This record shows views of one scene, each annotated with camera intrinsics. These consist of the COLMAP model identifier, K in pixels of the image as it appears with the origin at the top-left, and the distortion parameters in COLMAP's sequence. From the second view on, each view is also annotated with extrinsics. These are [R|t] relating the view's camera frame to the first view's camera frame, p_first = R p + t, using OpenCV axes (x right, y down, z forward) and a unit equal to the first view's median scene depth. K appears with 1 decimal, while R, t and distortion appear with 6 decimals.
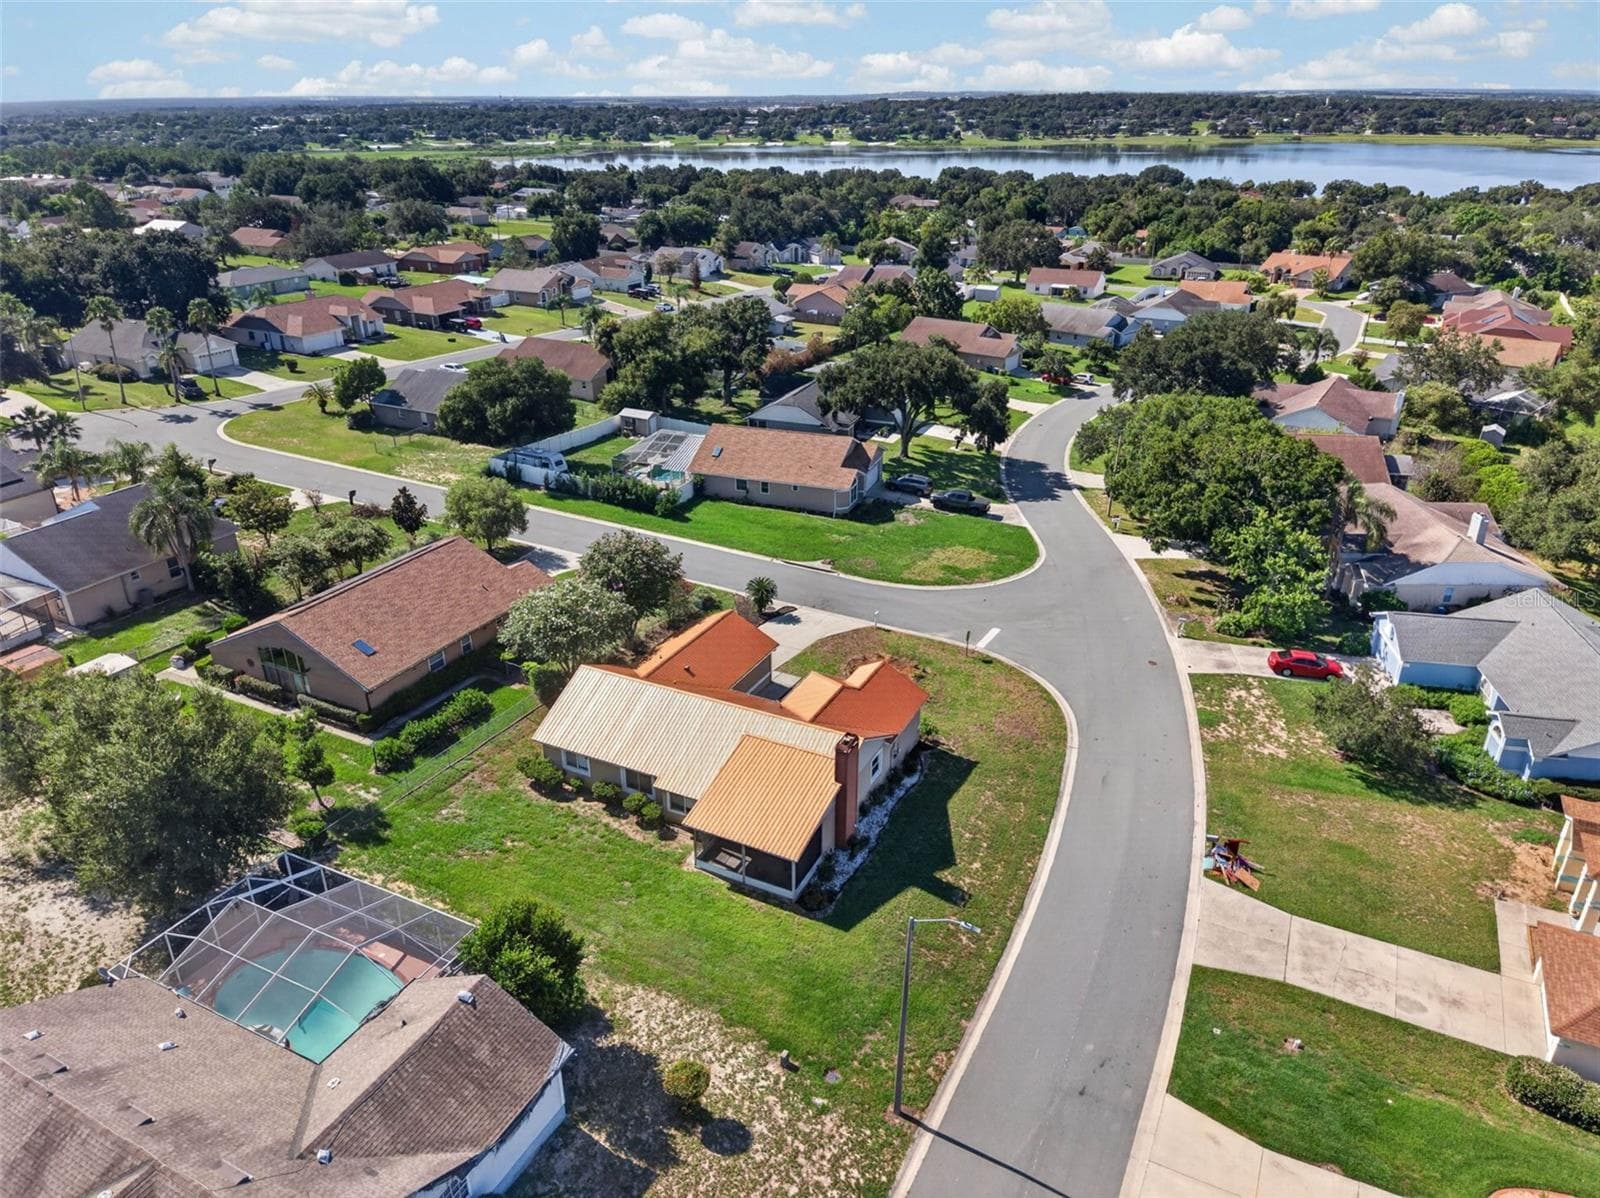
lens RADIAL K [[1074.5, 0, 800.0], [0, 1074.5, 599.0], [0, 0, 1]] dist [0.095569, -0.101516]
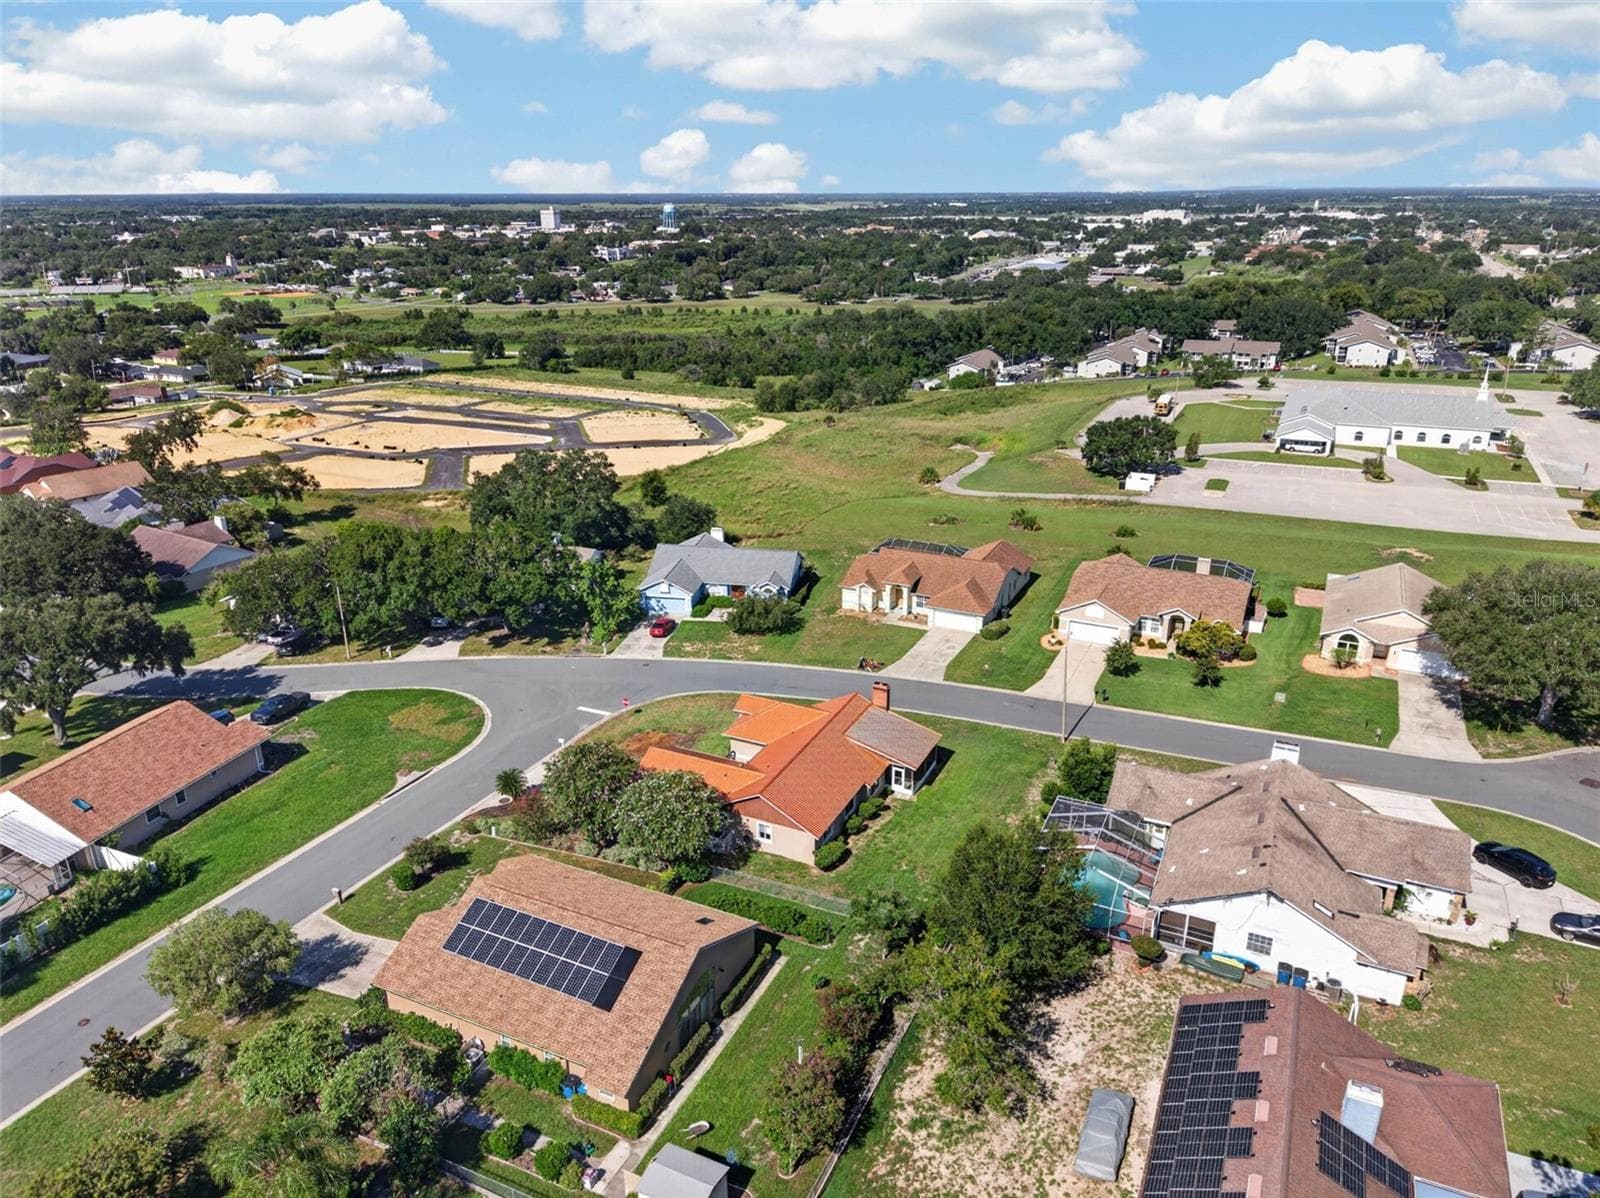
lens RADIAL K [[1074.5, 0, 800.0], [0, 1074.5, 599.0], [0, 0, 1]] dist [0.095569, -0.101516]
pose [[-0.017491, -0.349605, 0.936734, -0.675631], [0.428477, 0.843868, 0.322946, -0.264581], [-0.903383, 0.407018, 0.135037, 0.377888]]
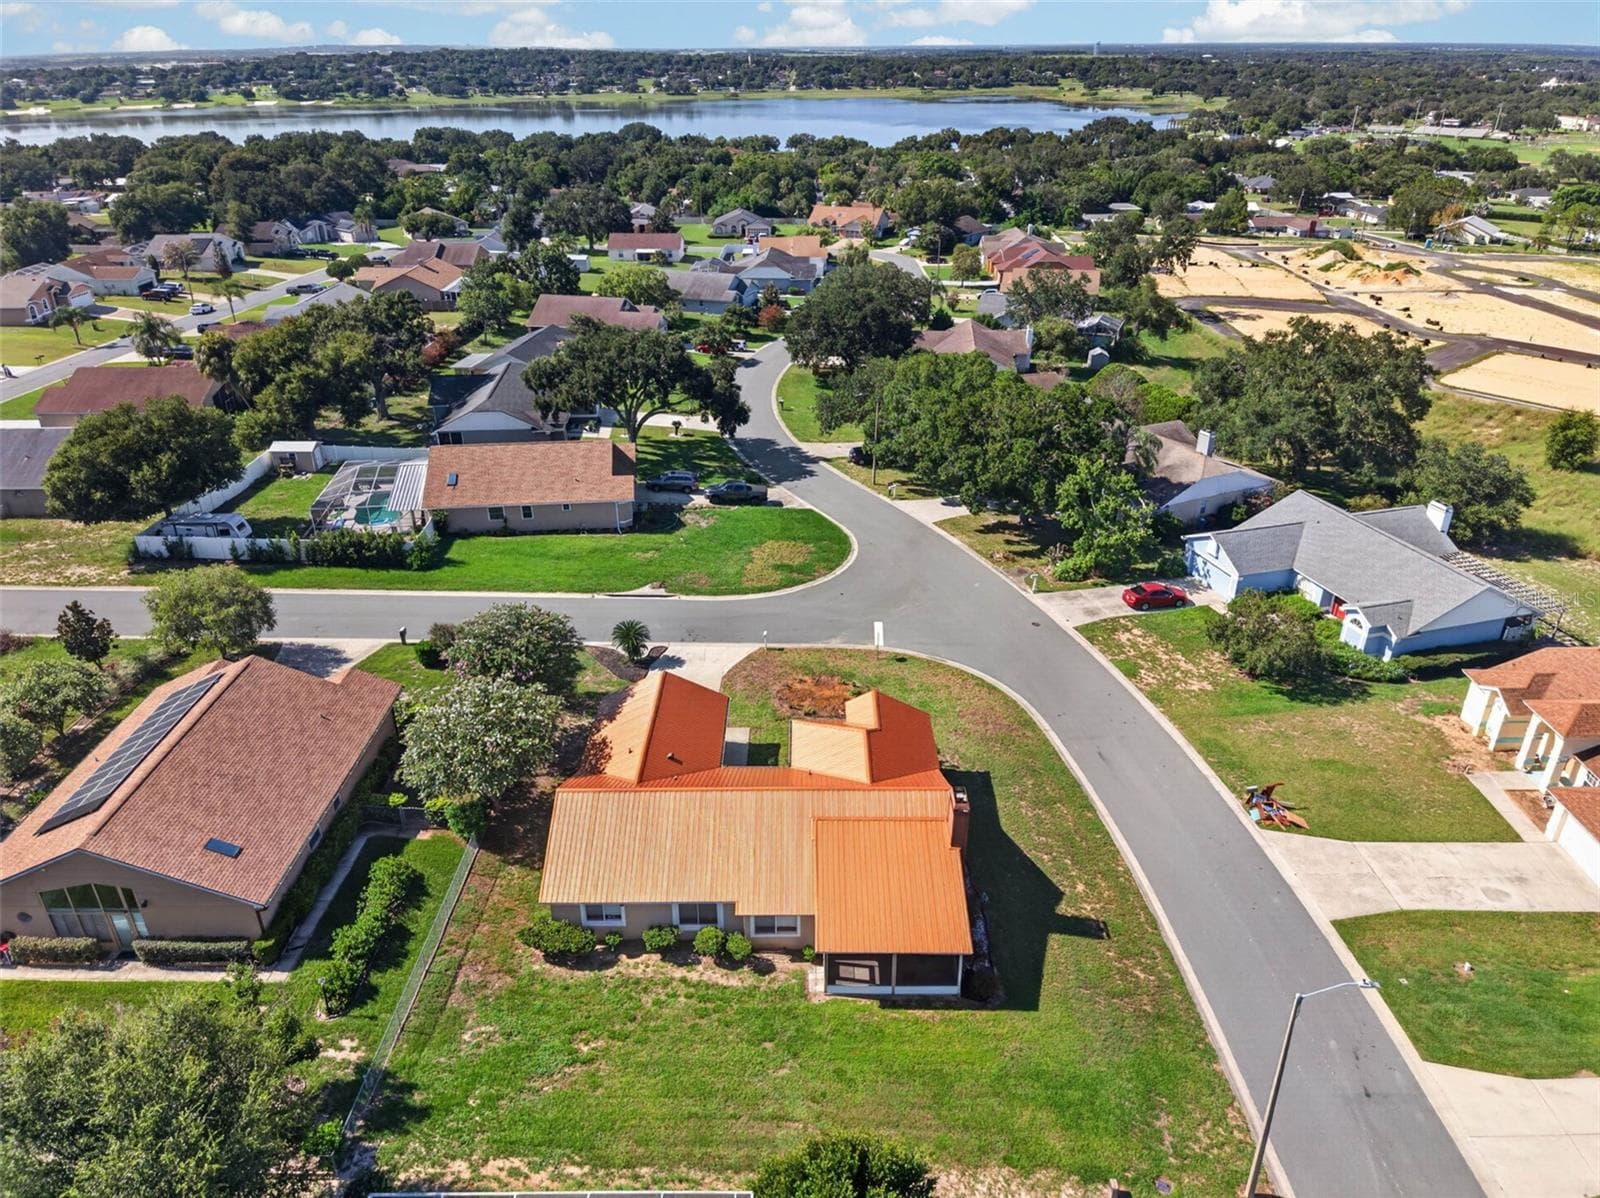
lens RADIAL K [[1074.5, 0, 800.0], [0, 1074.5, 599.0], [0, 0, 1]] dist [0.095569, -0.101516]
pose [[0.894223, -0.203317, 0.398783, -0.177061], [0.190377, 0.979048, 0.072263, -0.052008], [-0.405120, 0.011300, 0.914193, 0.112071]]
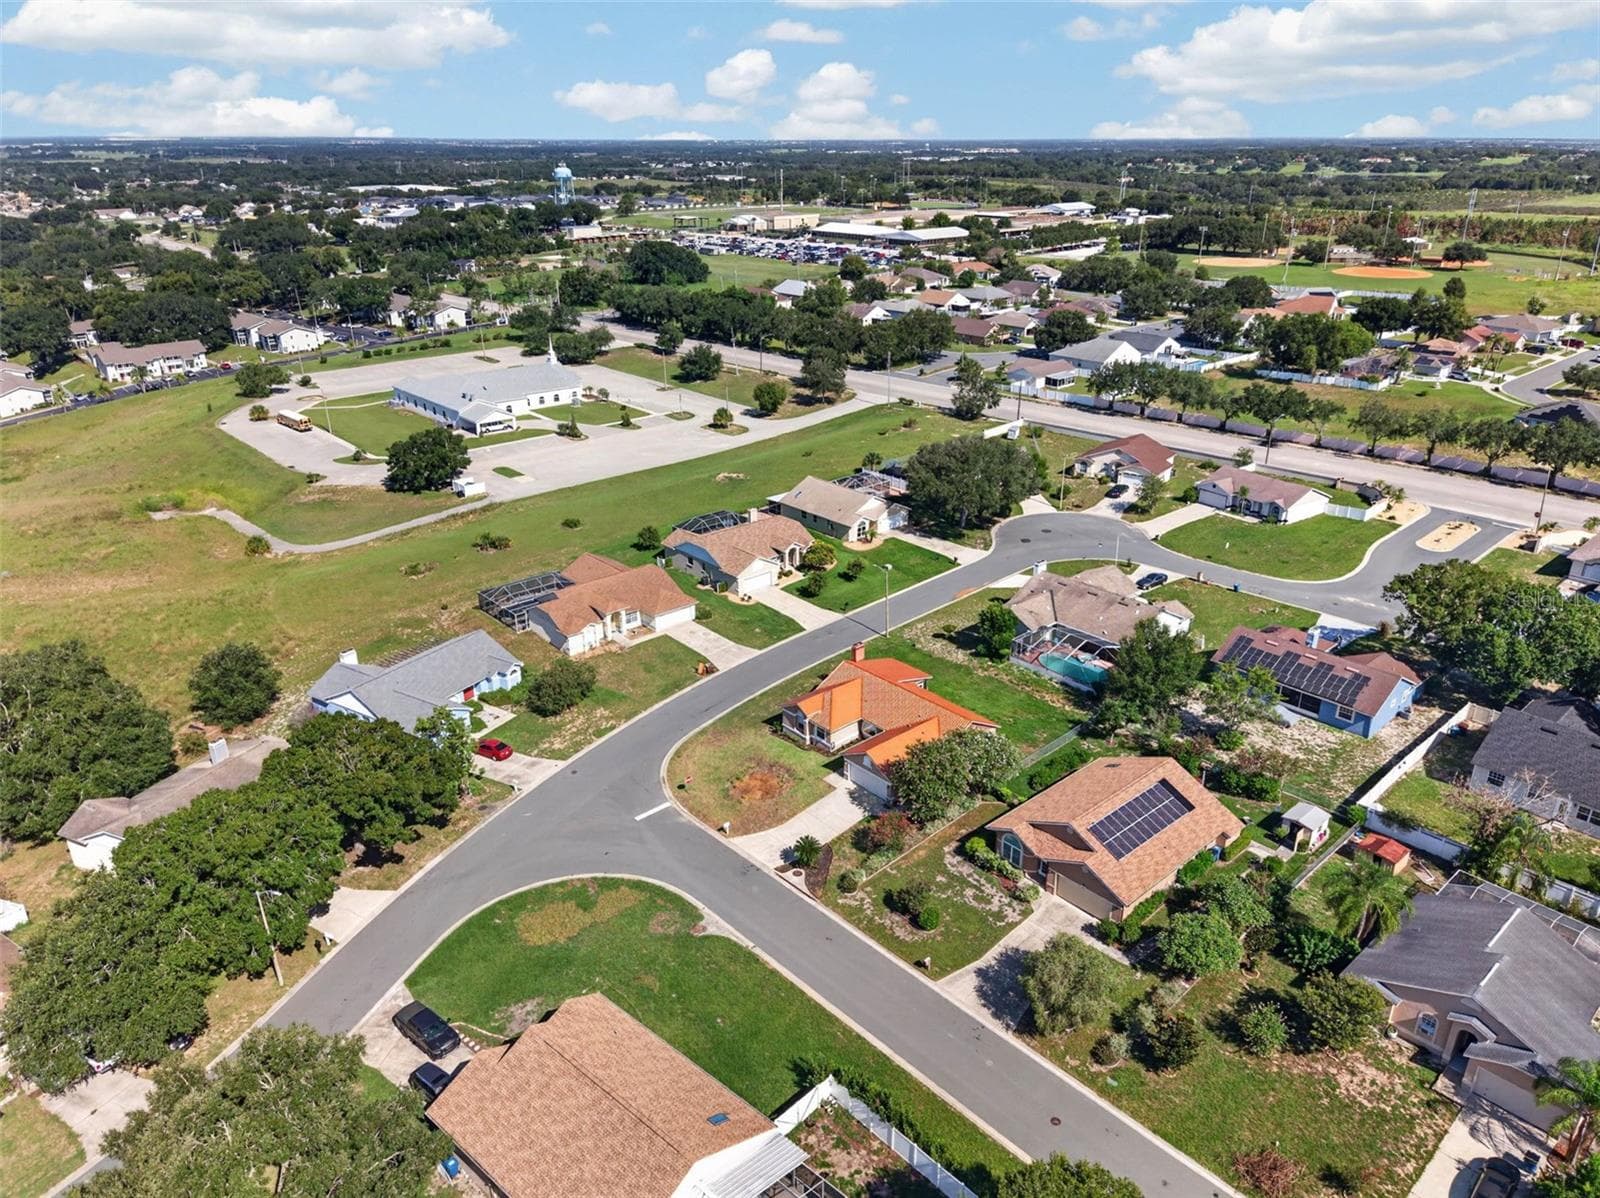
lens RADIAL K [[1074.5, 0, 800.0], [0, 1074.5, 599.0], [0, 0, 1]] dist [0.095569, -0.101516]
pose [[-0.925347, -0.139882, 0.352371, -0.277255], [0.170298, 0.677035, 0.715977, -0.704396], [-0.338720, 0.722535, -0.602670, 1.052504]]
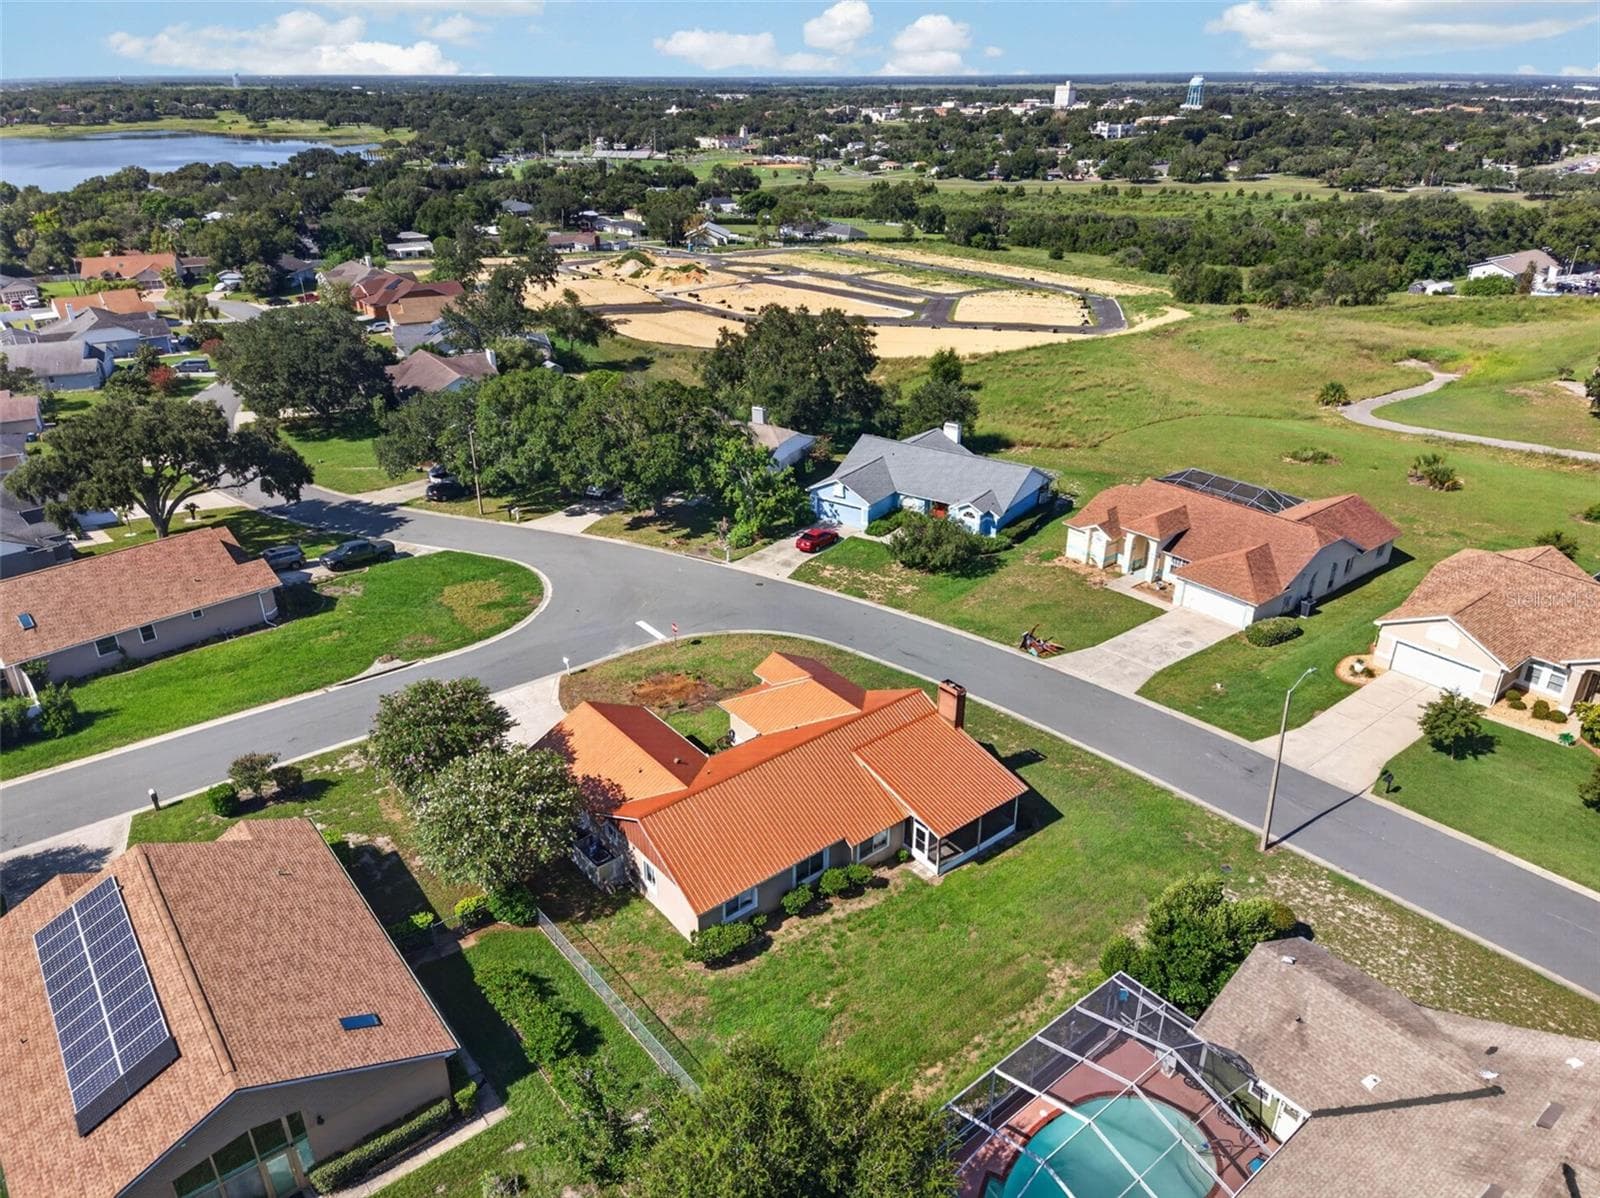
lens RADIAL K [[1074.5, 0, 800.0], [0, 1074.5, 599.0], [0, 0, 1]] dist [0.095569, -0.101516]
pose [[0.414213, -0.393455, 0.820744, -0.390332], [0.386081, 0.892547, 0.233028, -0.114506], [-0.824238, 0.220350, 0.521610, 0.249190]]
